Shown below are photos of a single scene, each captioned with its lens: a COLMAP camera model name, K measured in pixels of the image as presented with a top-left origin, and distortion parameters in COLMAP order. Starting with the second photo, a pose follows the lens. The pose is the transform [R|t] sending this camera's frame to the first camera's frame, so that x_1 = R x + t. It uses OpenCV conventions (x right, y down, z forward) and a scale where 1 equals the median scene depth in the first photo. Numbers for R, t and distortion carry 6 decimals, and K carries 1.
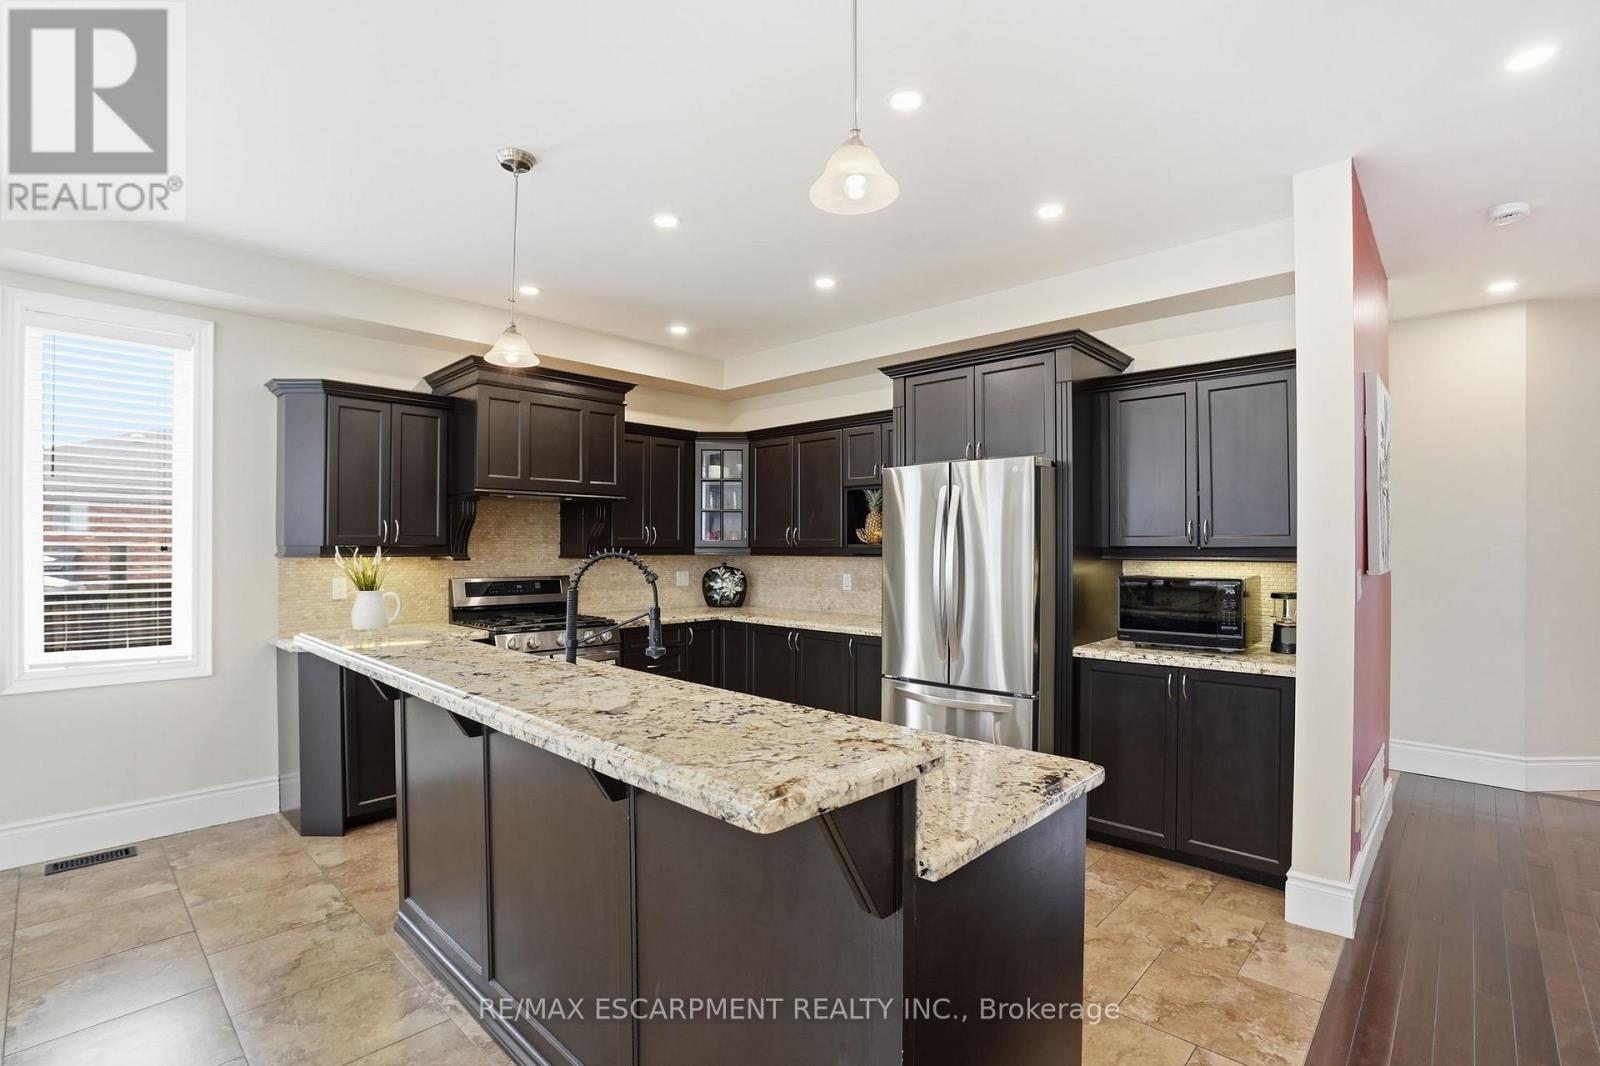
lens RADIAL K [[729.7, 0, 797.3], [0, 729.7, 546.2], [0, 0, 1]] dist [-0.004661, 0.000337]
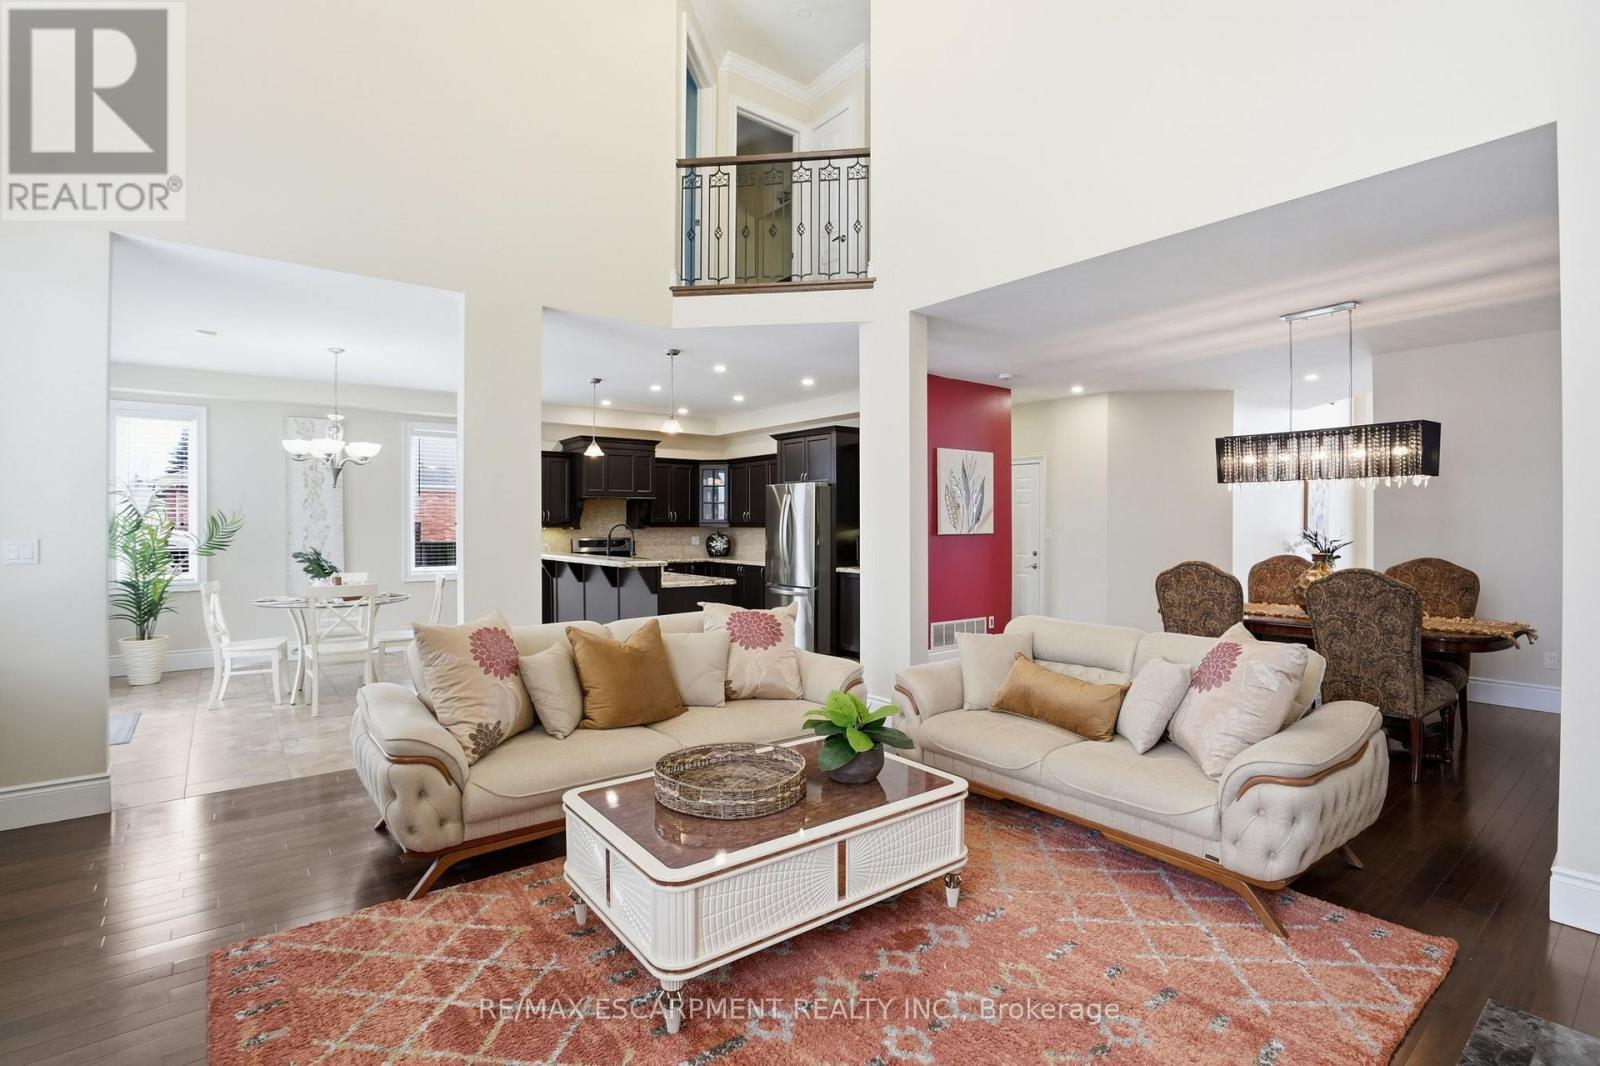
lens RADIAL K [[729.7, 0, 799.9], [0, 729.7, 523.8], [0, 0, 1]] dist [-0.004661, 0.000337]
pose [[0.989530, -0.001193, -0.144323, 0.382965], [0.001156, 0.999999, -0.000340, 0.004413], [0.144324, 0.000170, 0.989531, -0.792832]]
